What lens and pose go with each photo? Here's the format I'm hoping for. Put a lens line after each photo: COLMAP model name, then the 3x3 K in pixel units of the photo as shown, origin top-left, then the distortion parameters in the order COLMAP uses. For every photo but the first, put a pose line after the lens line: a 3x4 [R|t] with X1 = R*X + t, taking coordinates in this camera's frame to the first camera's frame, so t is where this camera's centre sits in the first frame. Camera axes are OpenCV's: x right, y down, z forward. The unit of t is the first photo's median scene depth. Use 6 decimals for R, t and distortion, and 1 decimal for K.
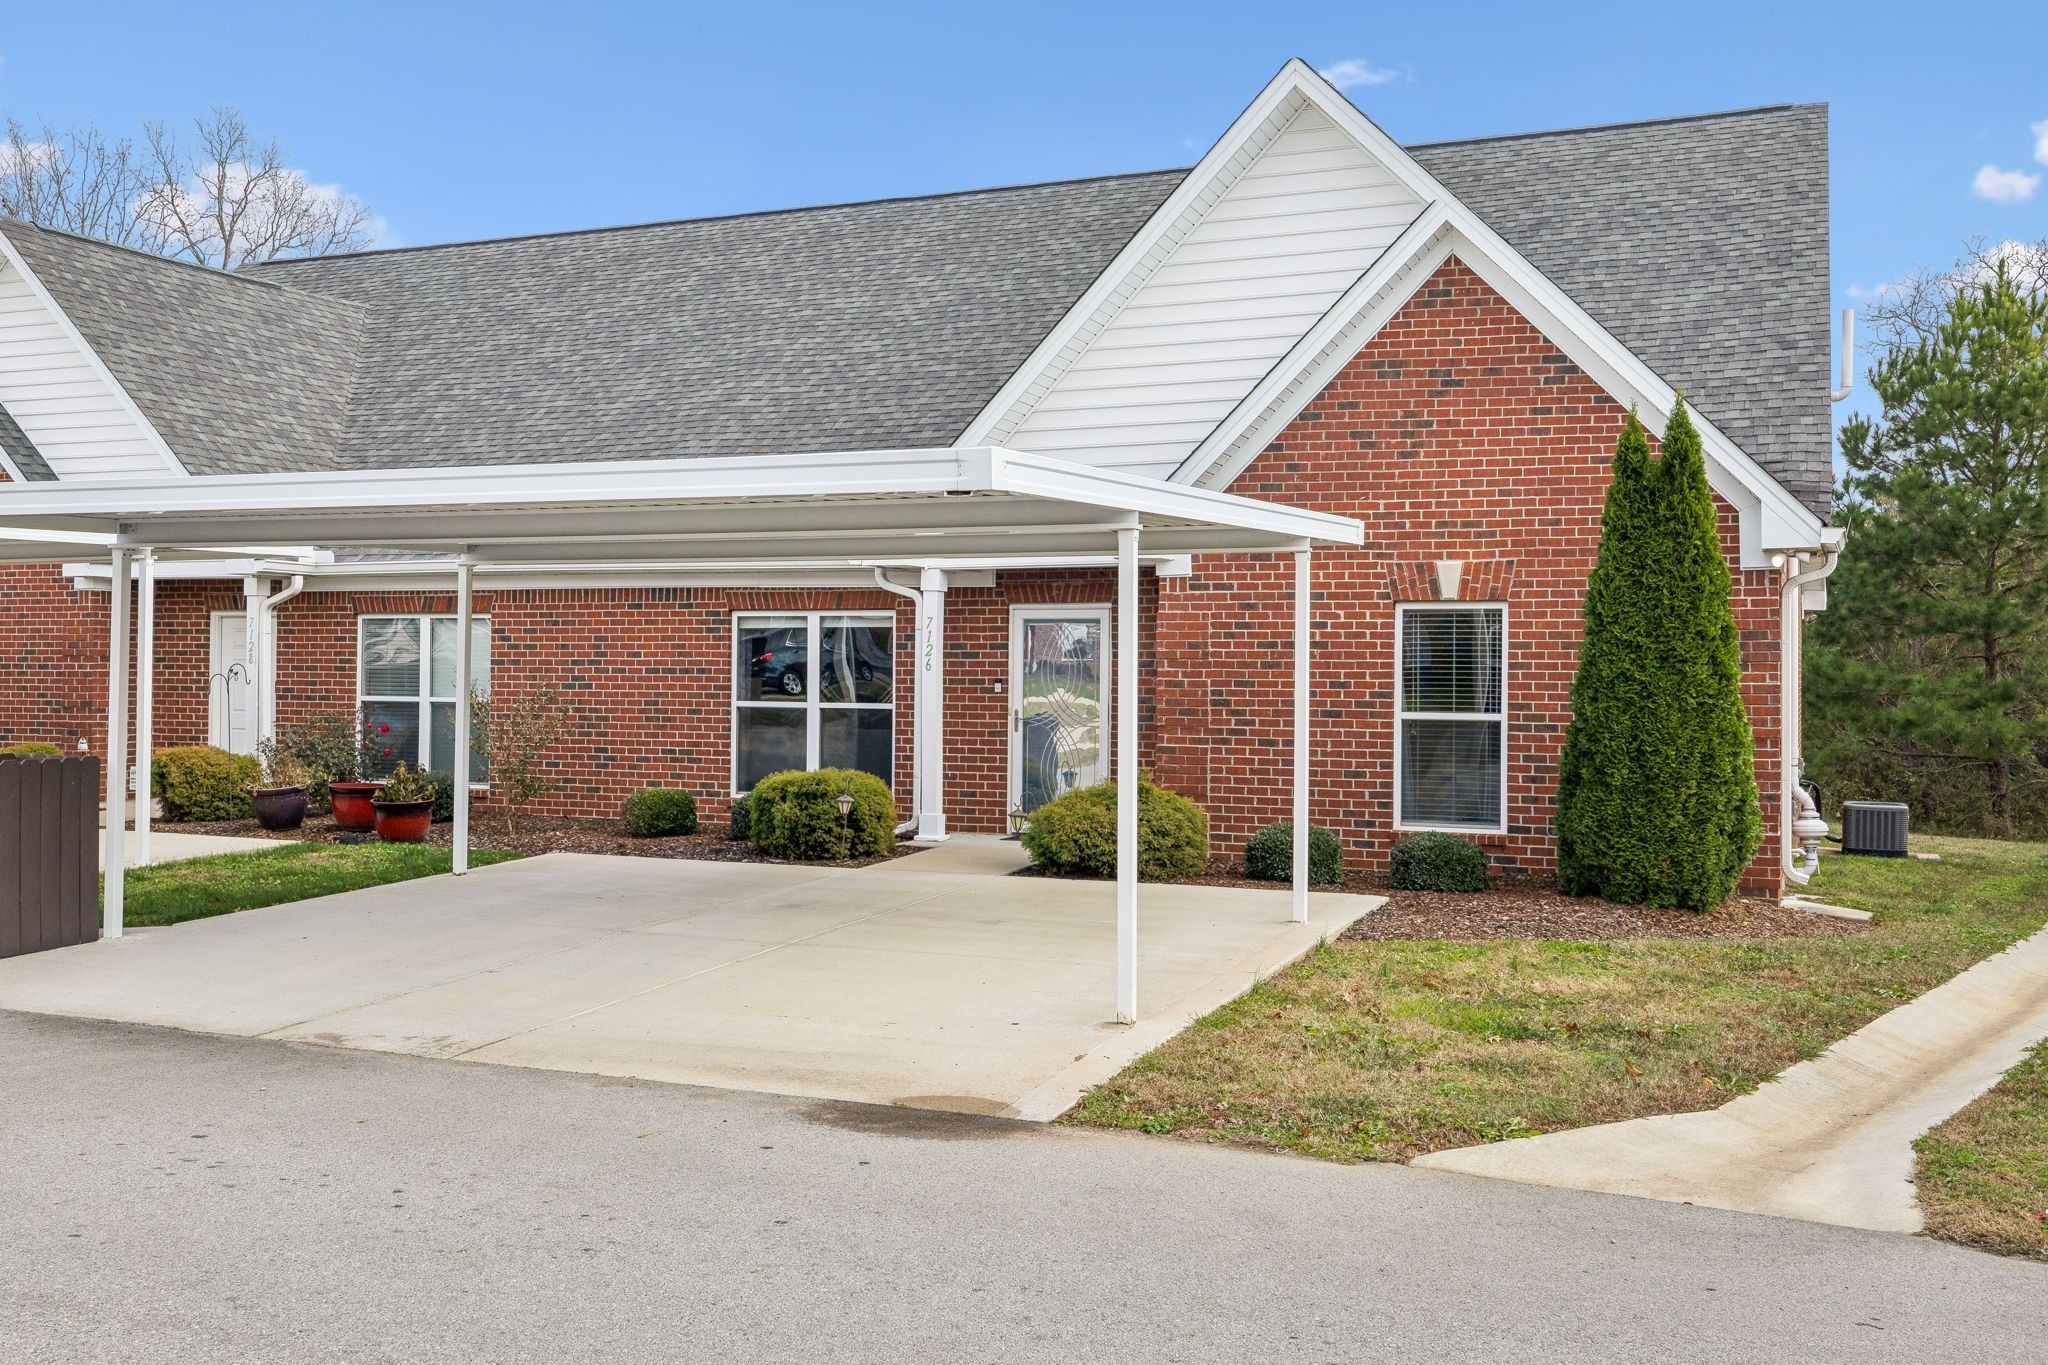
lens RADIAL K [[1978.5, 0, 1024.0], [0, 1978.5, 682.5], [0, 0, 1]] dist [0.002965, 0.003986]
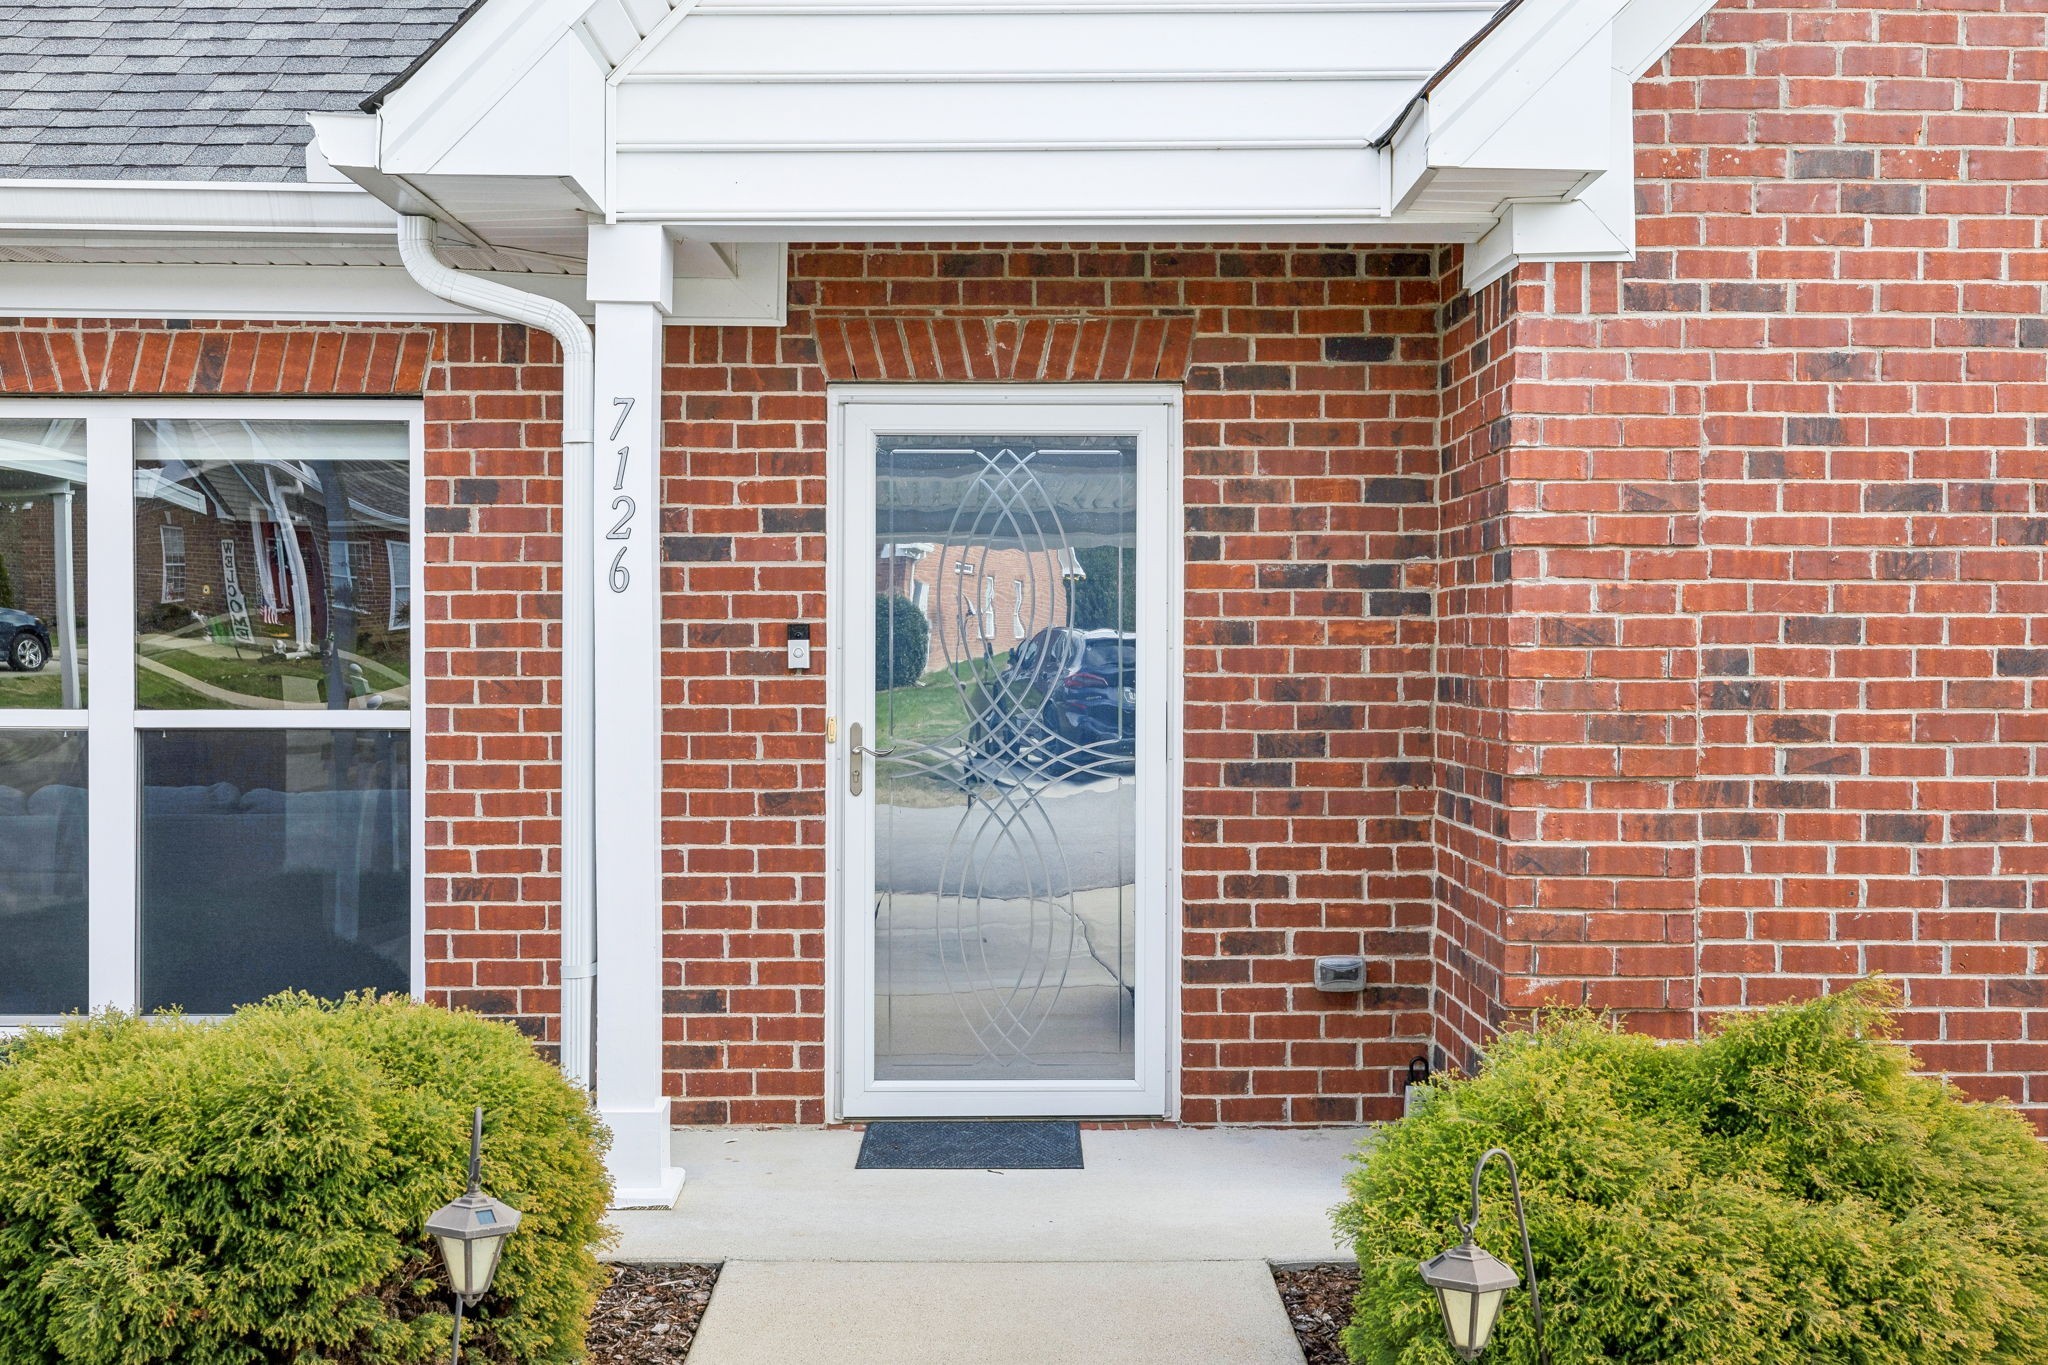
lens RADIAL K [[1978.5, 0, 1024.0], [0, 1978.5, 682.5], [0, 0, 1]] dist [0.002965, 0.003986]
pose [[0.916777, -0.010809, 0.399254, -0.114591], [0.007436, 0.999922, 0.009996, 0.004626], [-0.399331, -0.006195, 0.916786, 0.774219]]
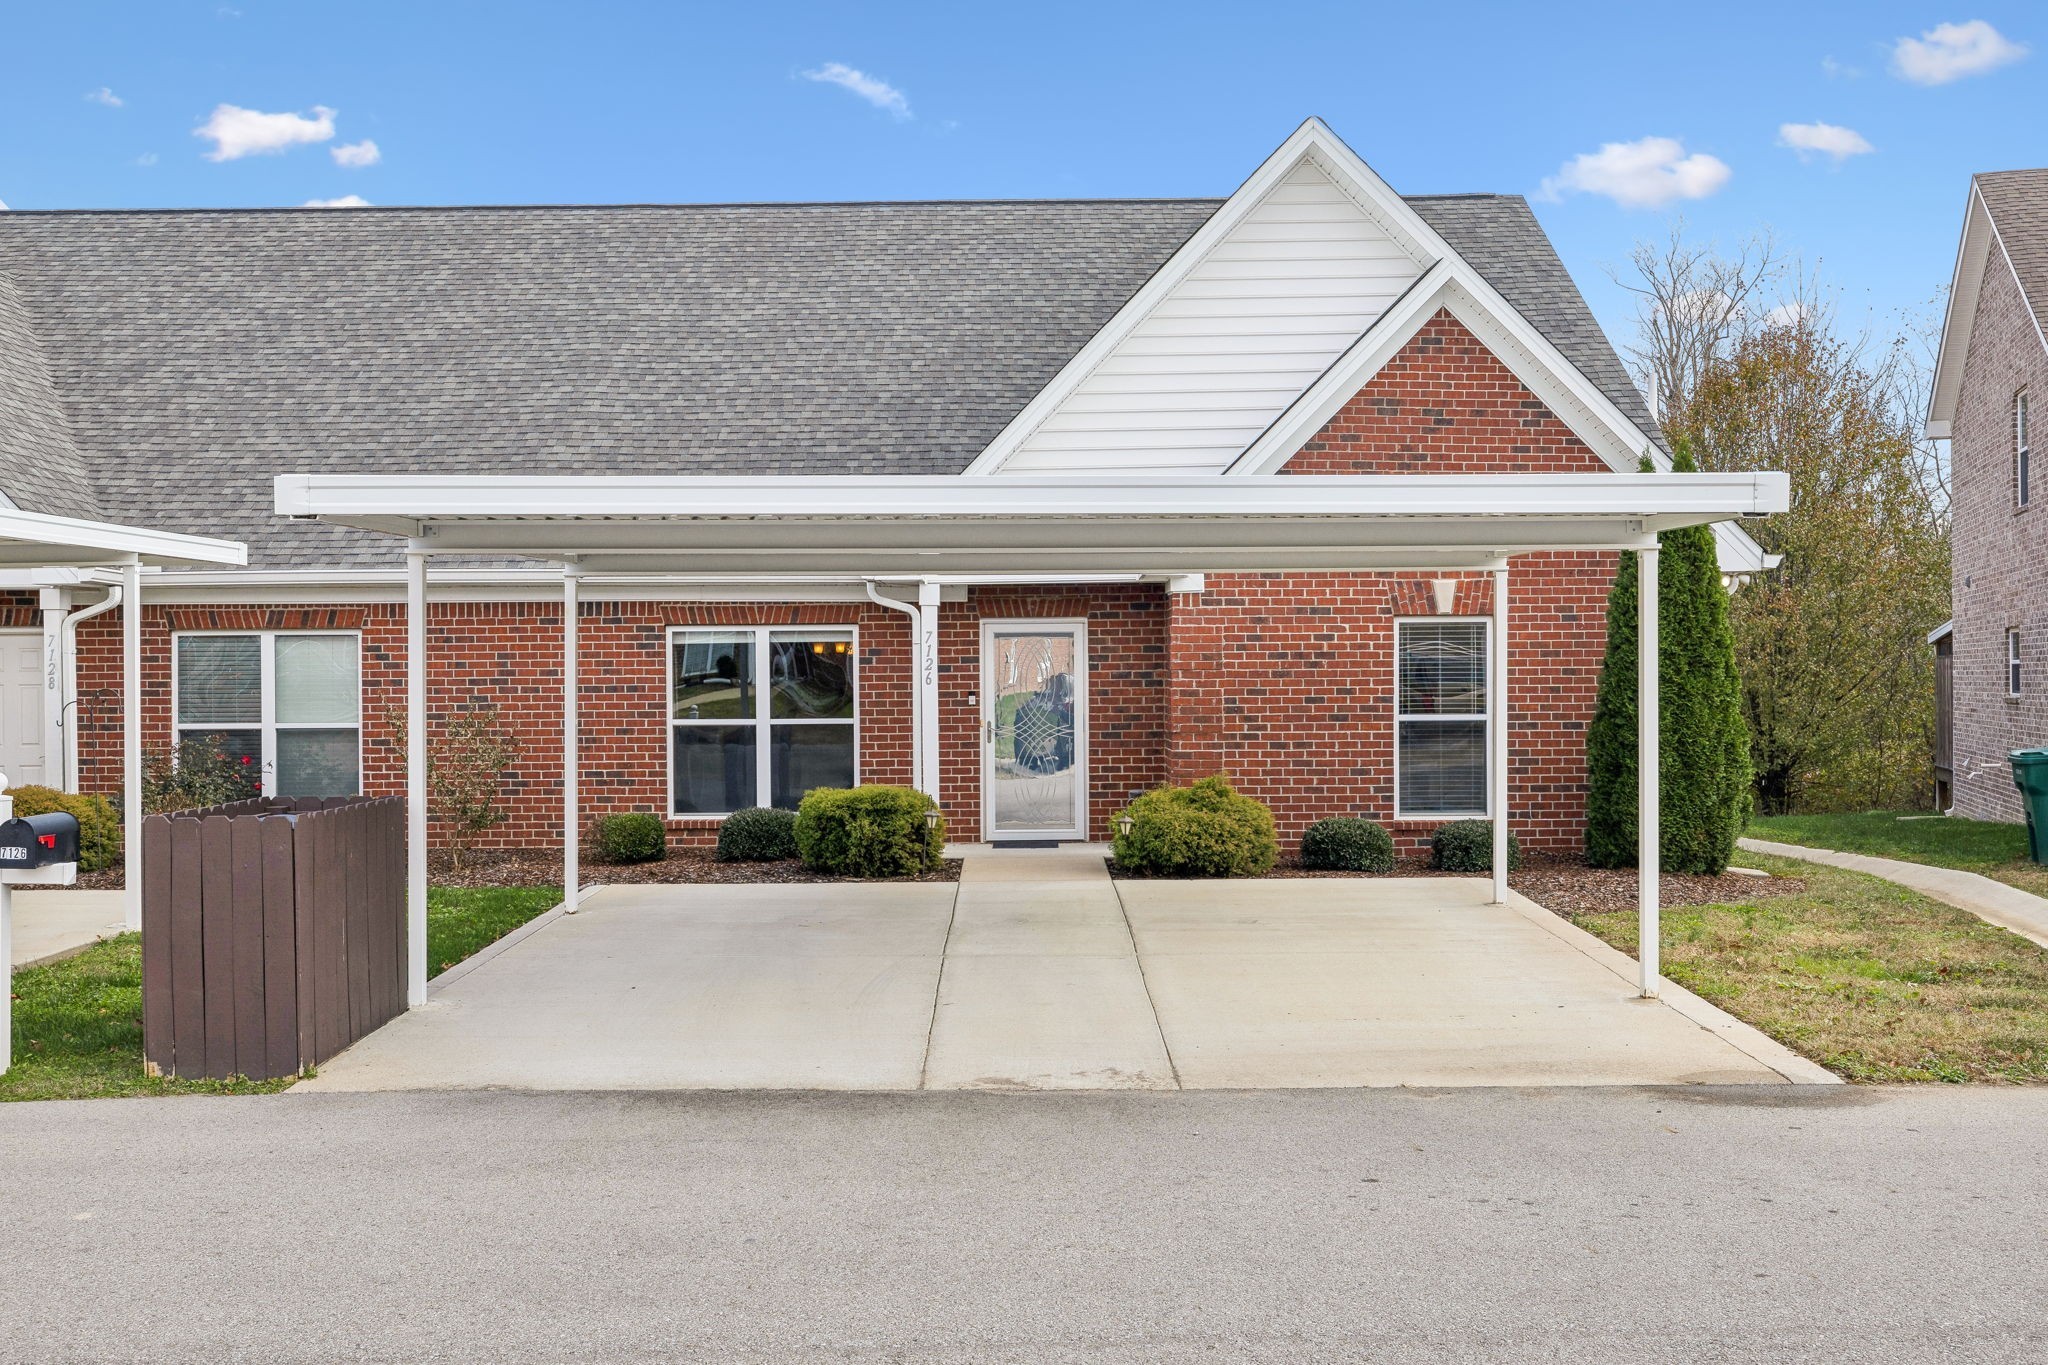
lens RADIAL K [[1871.1, 0, 1046.7], [0, 1871.1, 718.0], [0, 0, 1]] dist [0.002455, 0.004999]
pose [[0.916785, -0.022137, 0.398767, -0.400634], [0.016890, 0.999718, 0.016667, -0.004046], [-0.399023, -0.008545, 0.916901, 0.106908]]
